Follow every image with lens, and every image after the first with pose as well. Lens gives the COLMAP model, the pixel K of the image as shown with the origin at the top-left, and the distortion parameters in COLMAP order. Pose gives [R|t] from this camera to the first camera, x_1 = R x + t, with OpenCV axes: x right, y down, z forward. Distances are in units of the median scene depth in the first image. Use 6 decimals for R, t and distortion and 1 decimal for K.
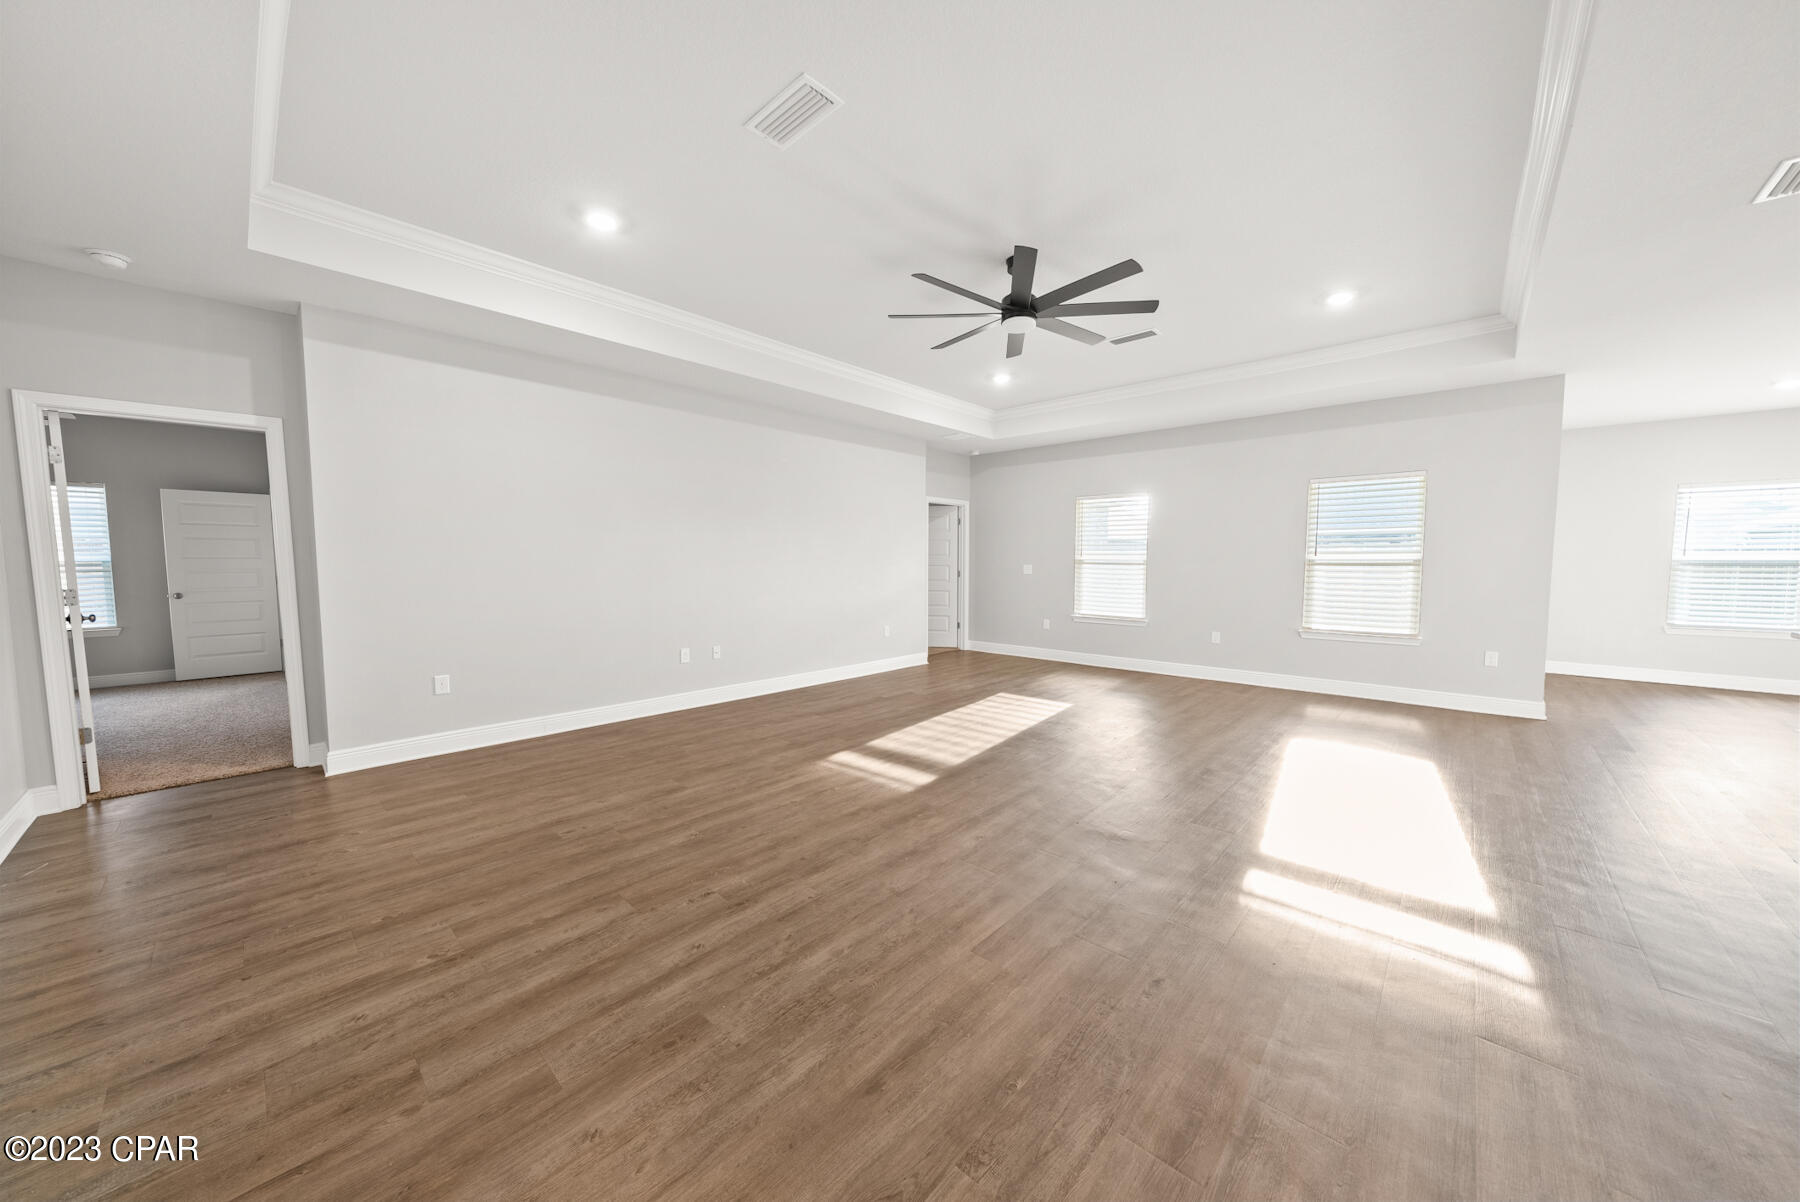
lens RADIAL K [[624.0, 0, 896.7], [0, 624.0, 601.8], [0, 0, 1]] dist [0.000644, 0.000065]
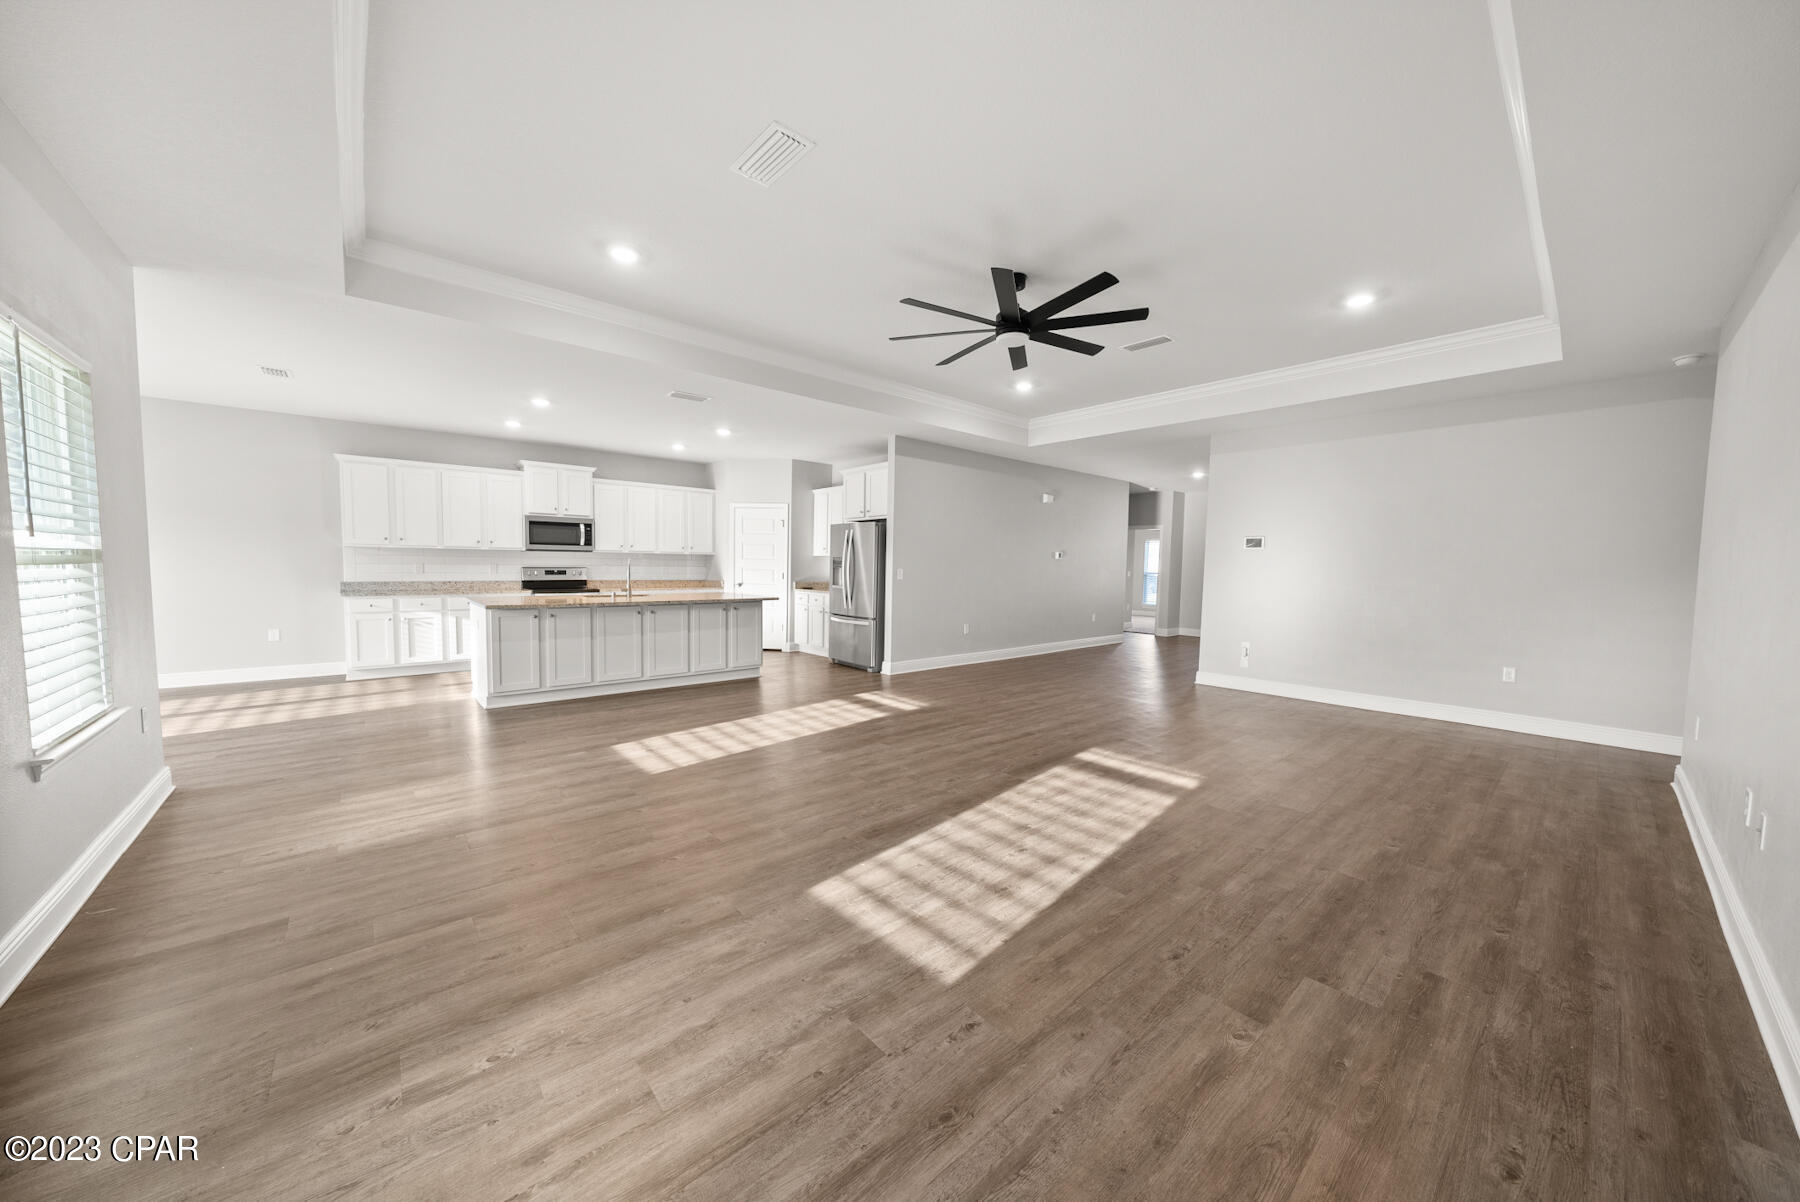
lens RADIAL K [[624.0, 0, 896.7], [0, 624.0, 601.8], [0, 0, 1]] dist [0.000644, 0.000065]
pose [[-0.993918, -0.022407, 0.107816, 0.316563], [-0.008842, 0.992157, 0.124683, -0.164798], [-0.109764, 0.122971, -0.986321, 2.492134]]
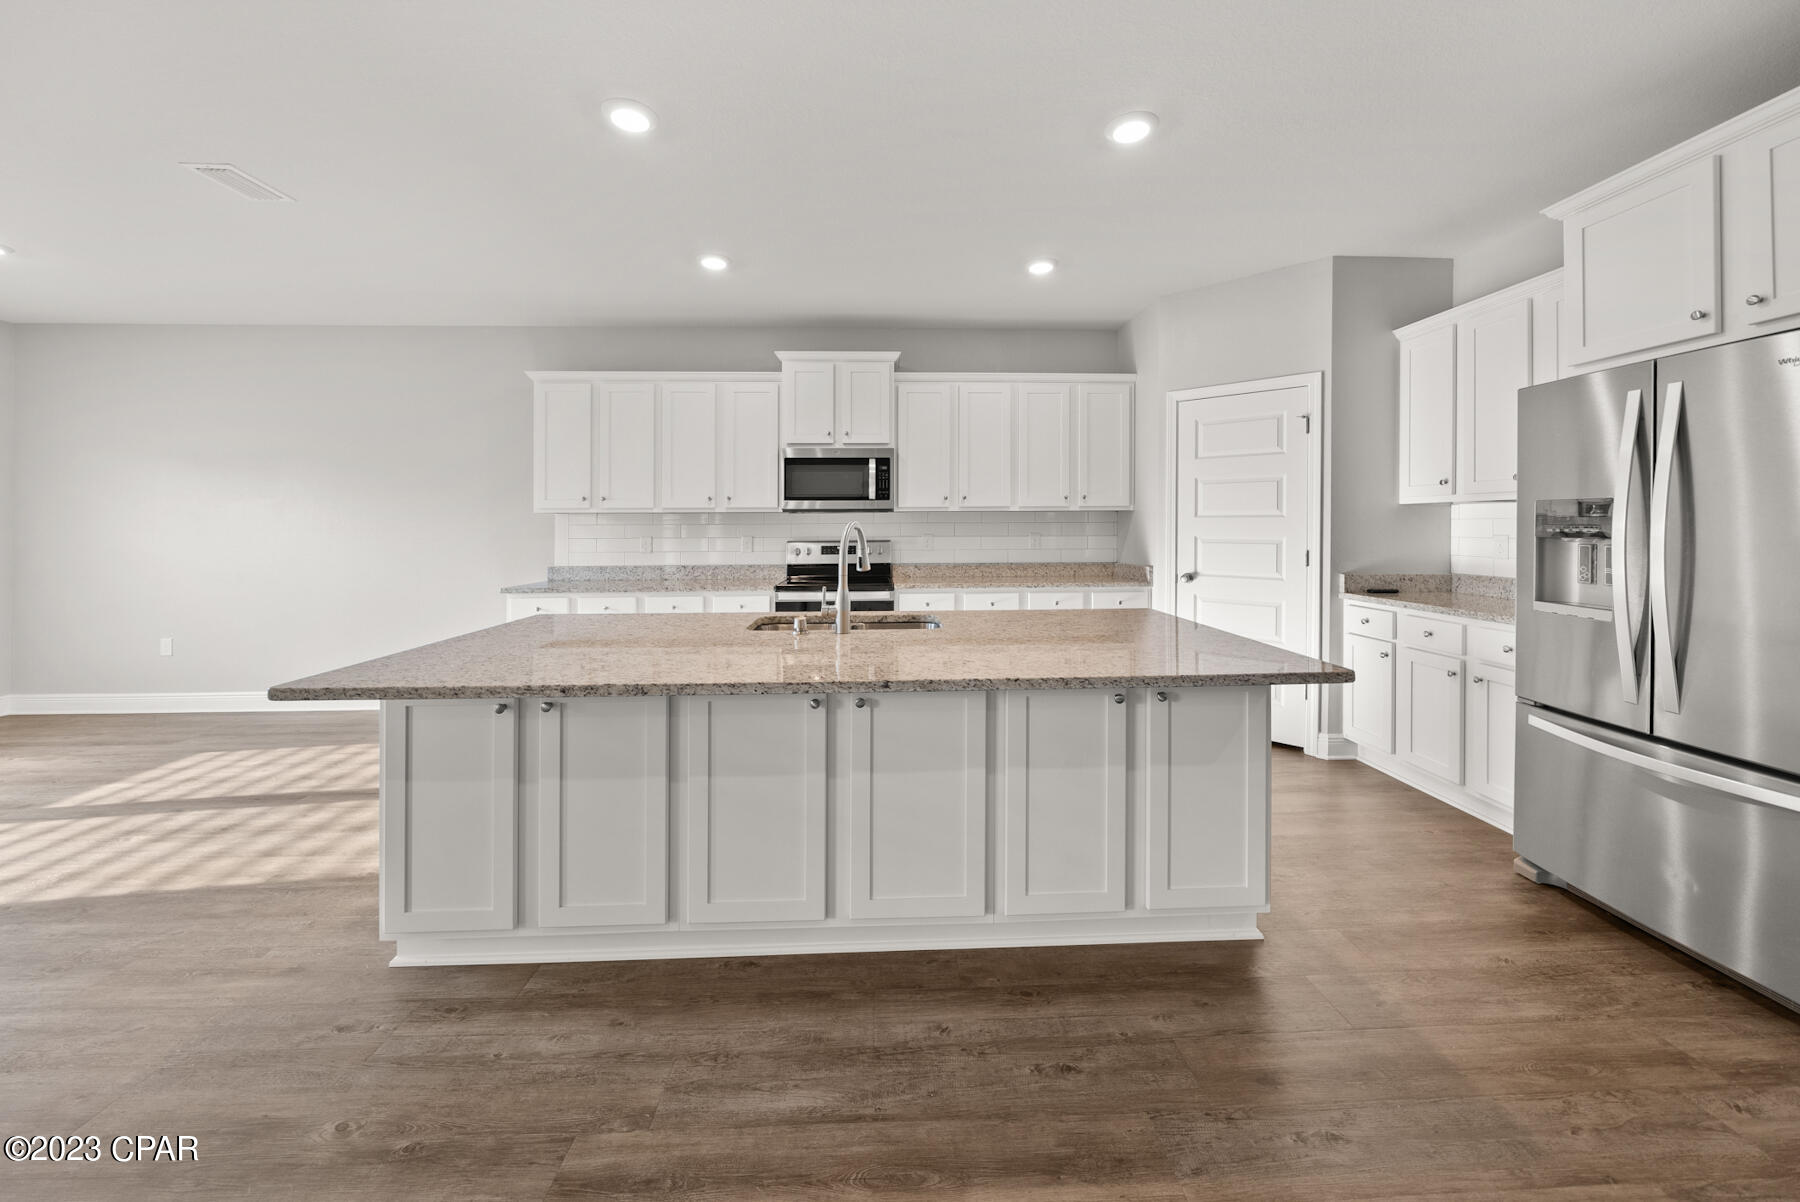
lens RADIAL K [[653.6, 0, 903.0], [0, 653.6, 529.1], [0, 0, 1]] dist [-0.001729, -0.000293]
pose [[-0.709912, -0.001904, 0.704288, 0.828128], [0.049493, 0.997389, 0.052584, -0.072005], [-0.702549, 0.072188, -0.707964, 1.062511]]
